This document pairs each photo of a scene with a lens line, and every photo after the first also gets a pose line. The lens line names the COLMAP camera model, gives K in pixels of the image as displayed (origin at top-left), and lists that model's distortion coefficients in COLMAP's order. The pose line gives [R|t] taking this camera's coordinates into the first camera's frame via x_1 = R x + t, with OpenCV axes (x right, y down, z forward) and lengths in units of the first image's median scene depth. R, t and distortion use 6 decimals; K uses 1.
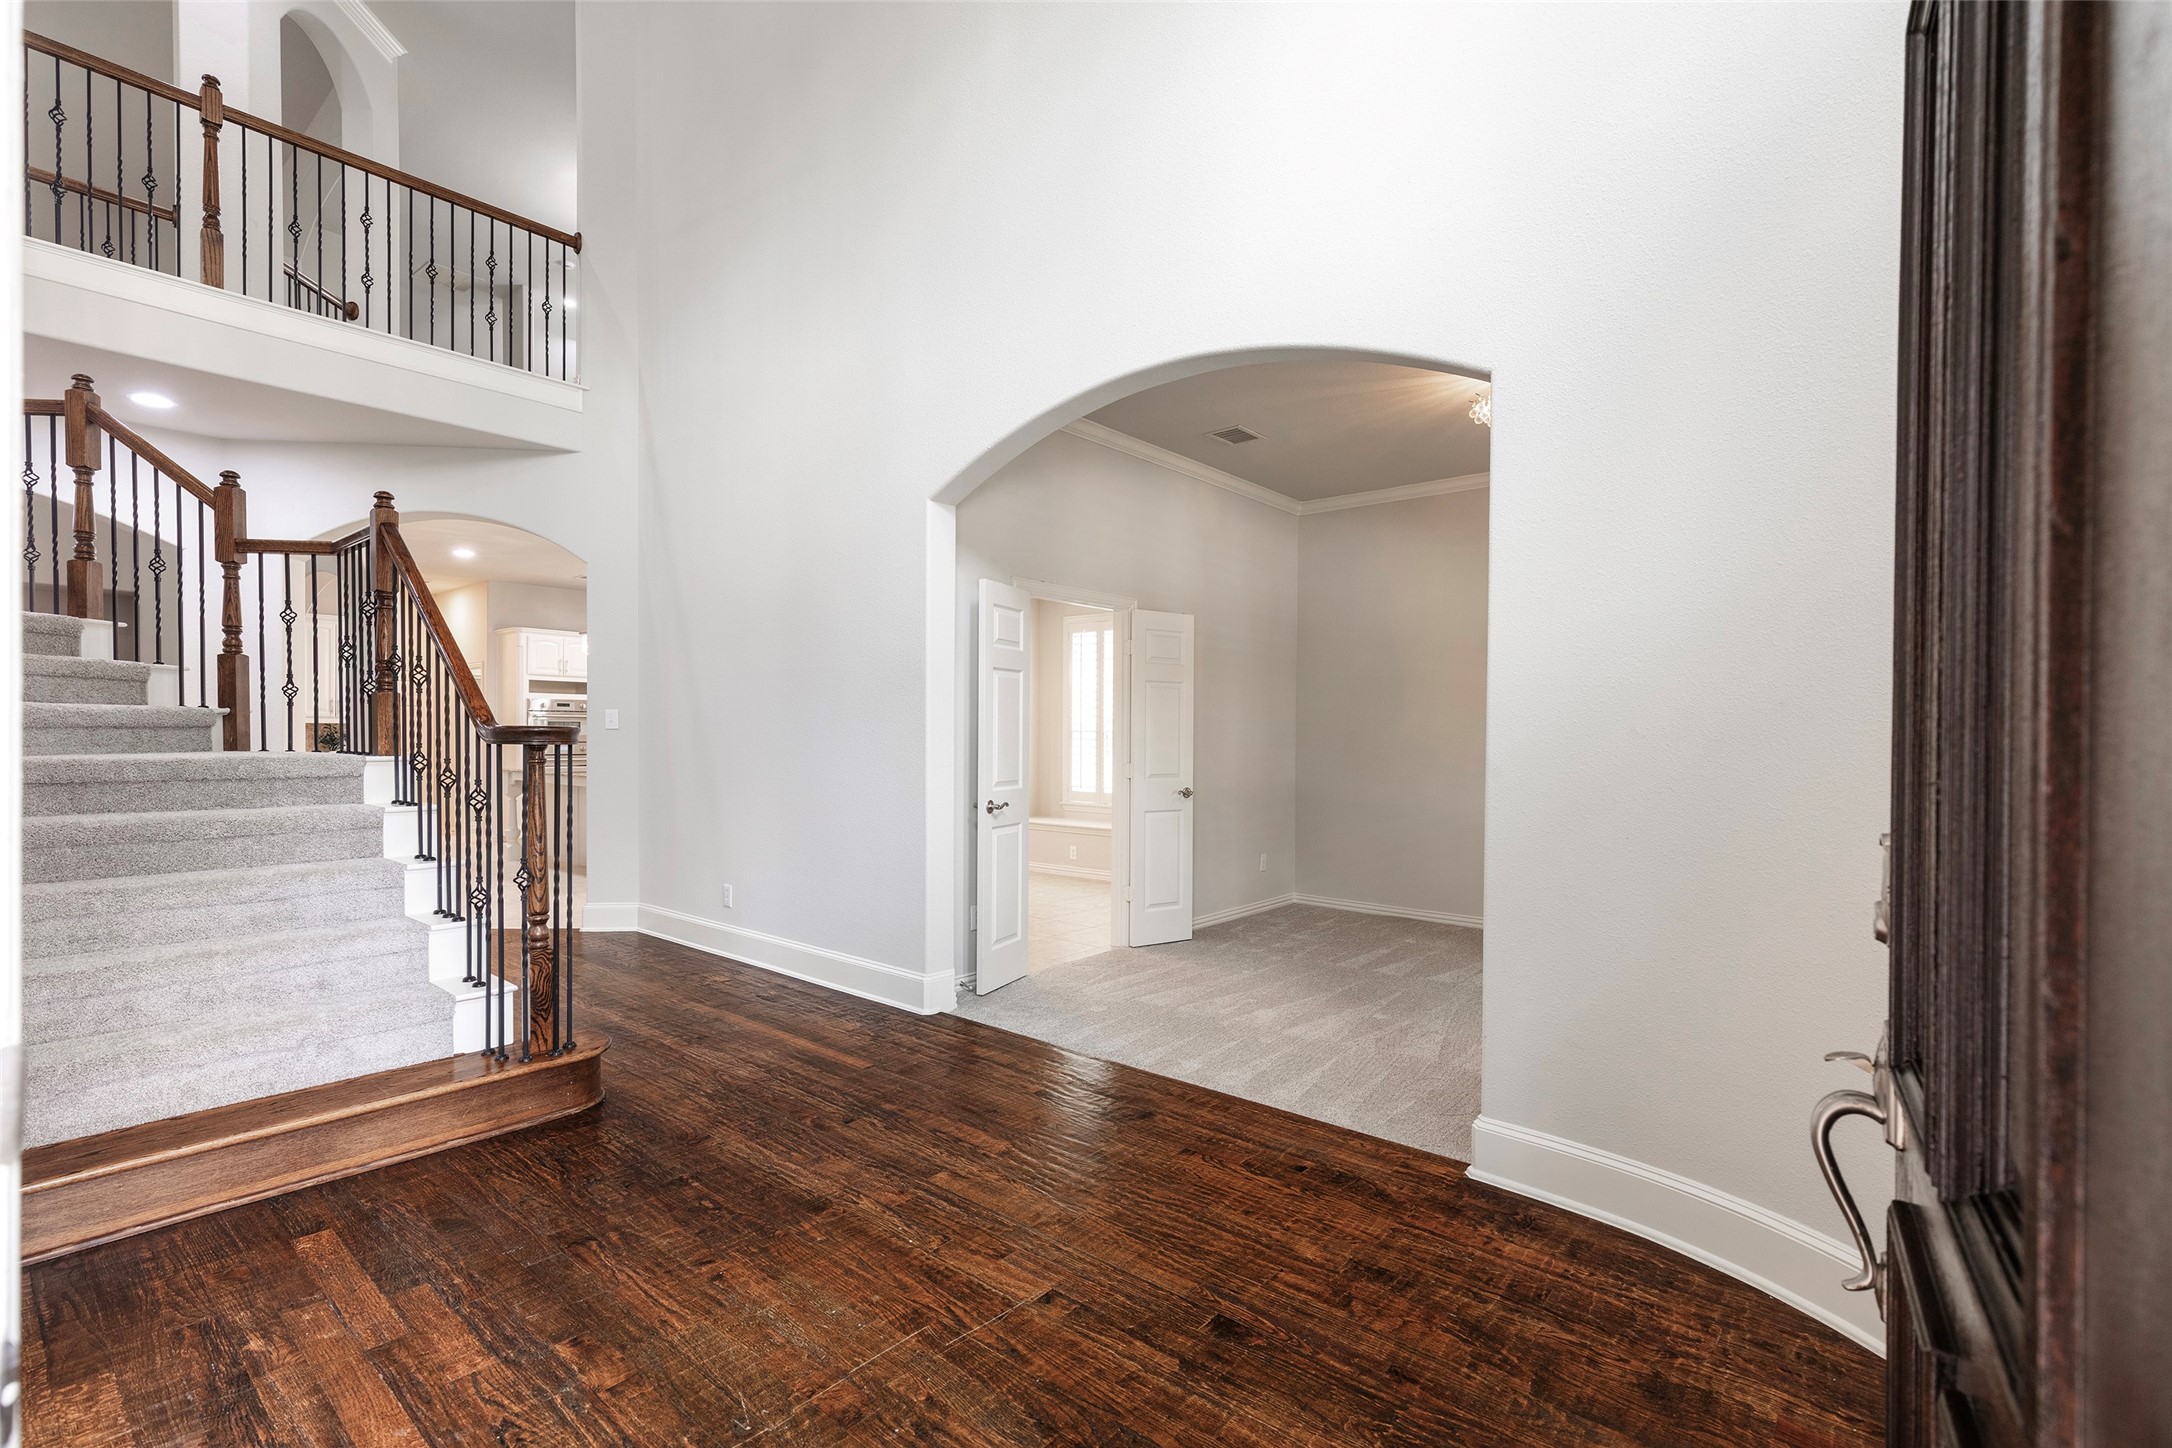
lens RADIAL K [[973.6, 0, 1097.6], [0, 973.6, 732.7], [0, 0, 1]] dist [0.003730, 0.000921]
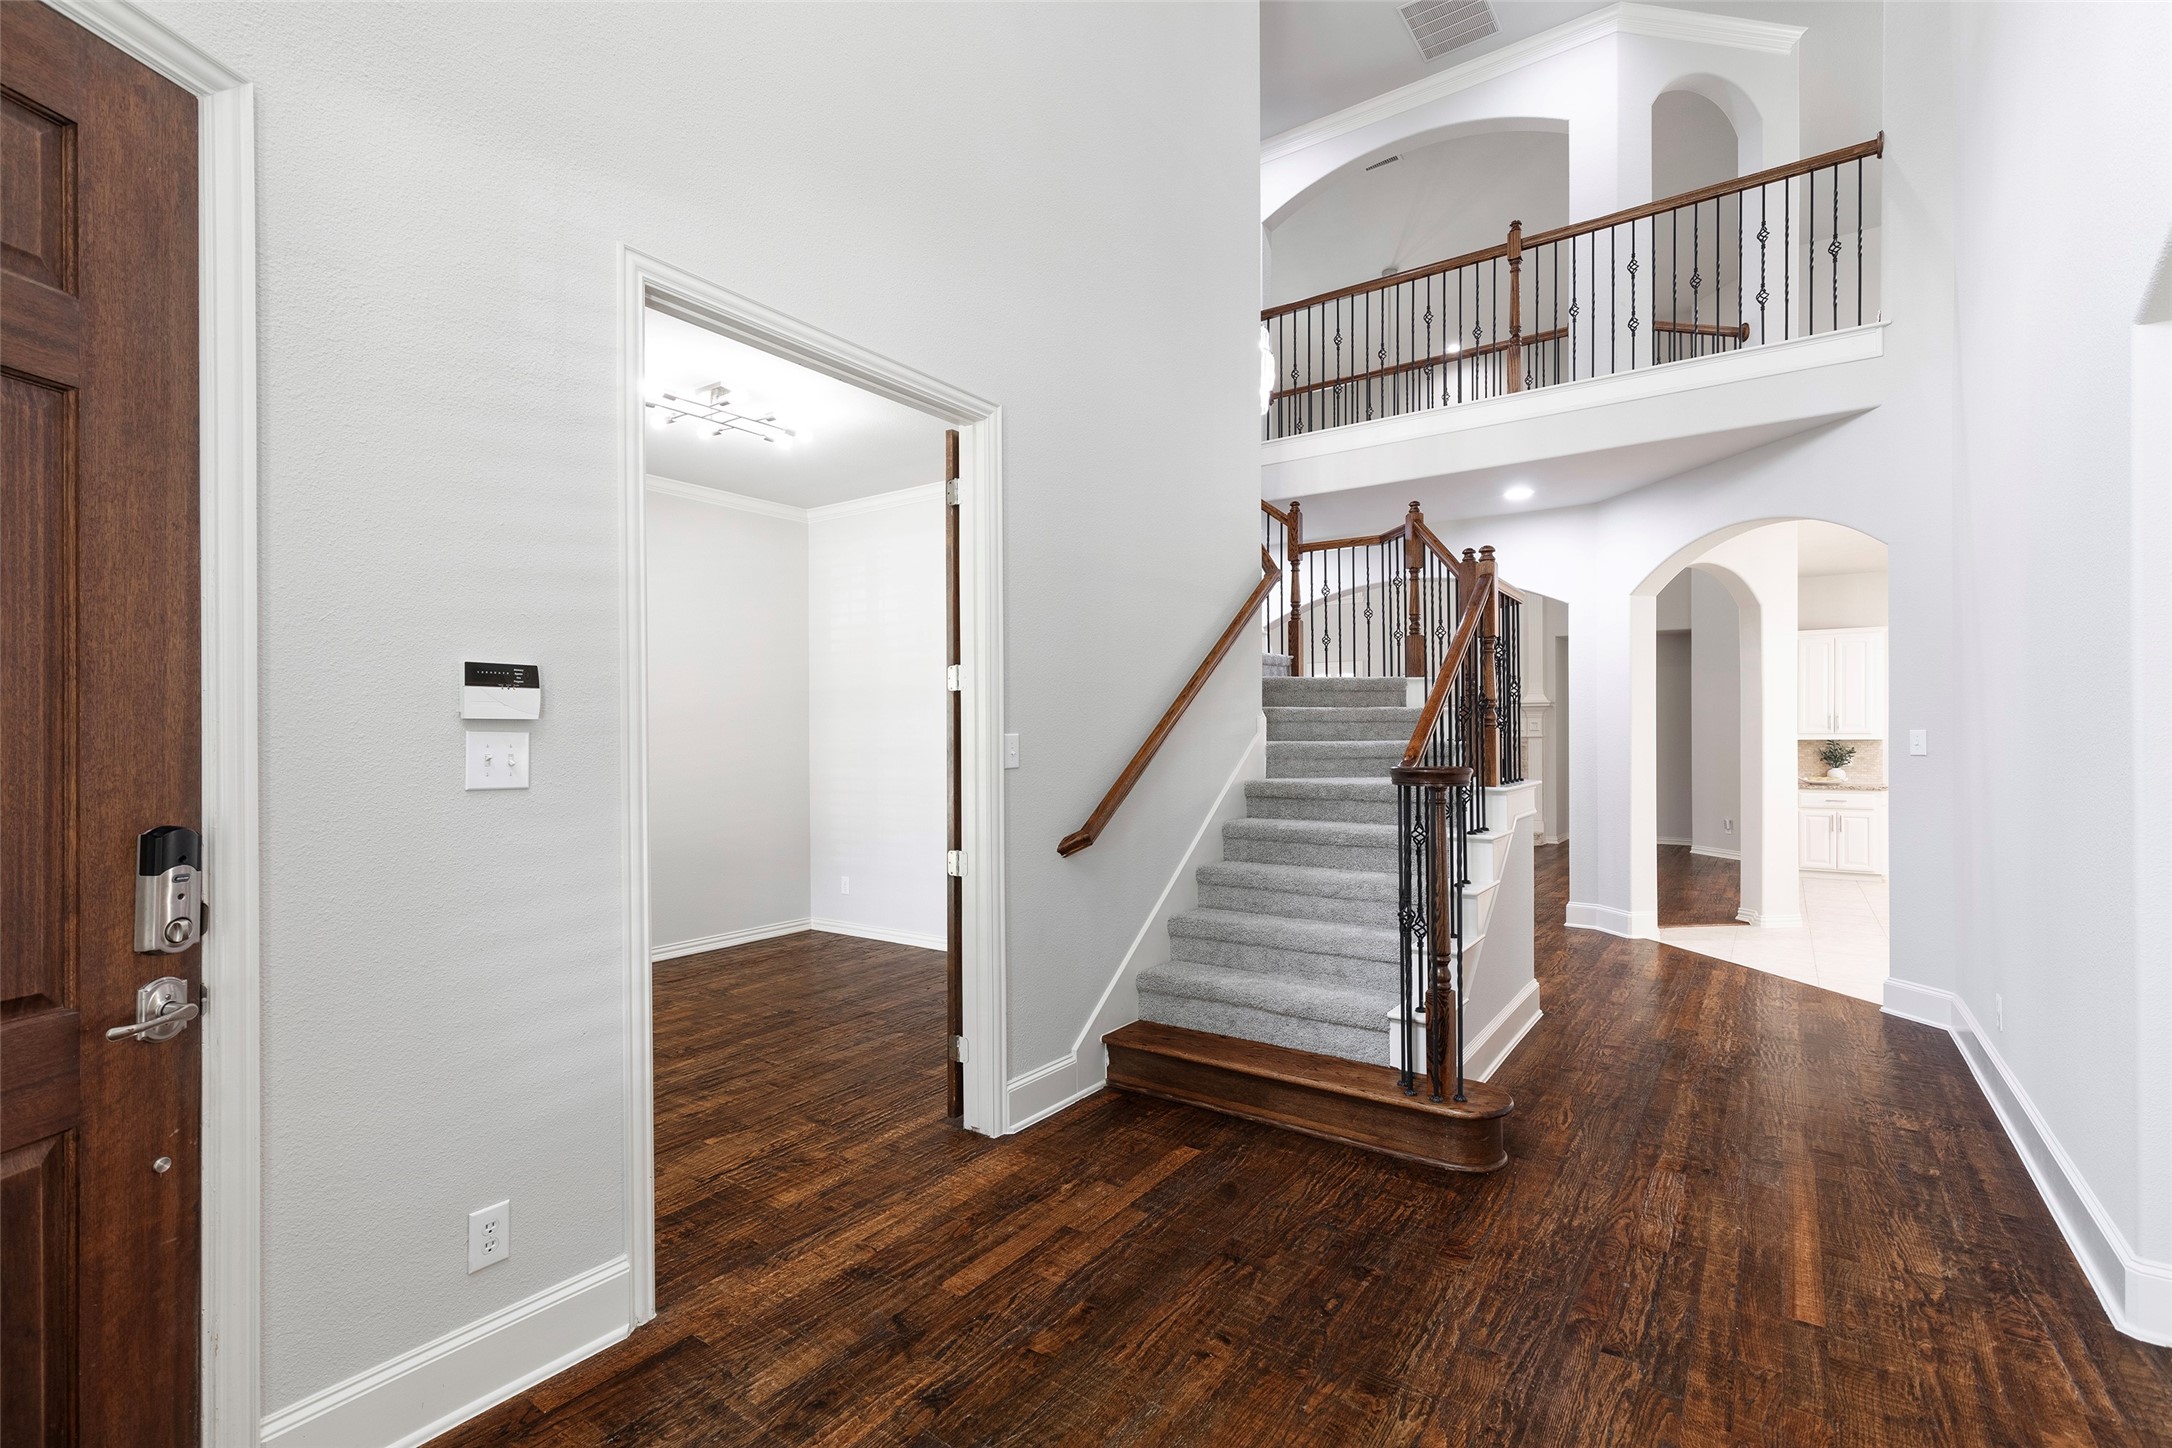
lens RADIAL K [[973.6, 0, 1094.3], [0, 973.6, 741.2], [0, 0, 1]] dist [0.003730, 0.000921]
pose [[0.095066, -0.004472, -0.995461, 0.336279], [0.003343, 0.999986, -0.004173, -0.025338], [0.995465, -0.002931, 0.095080, 0.485508]]
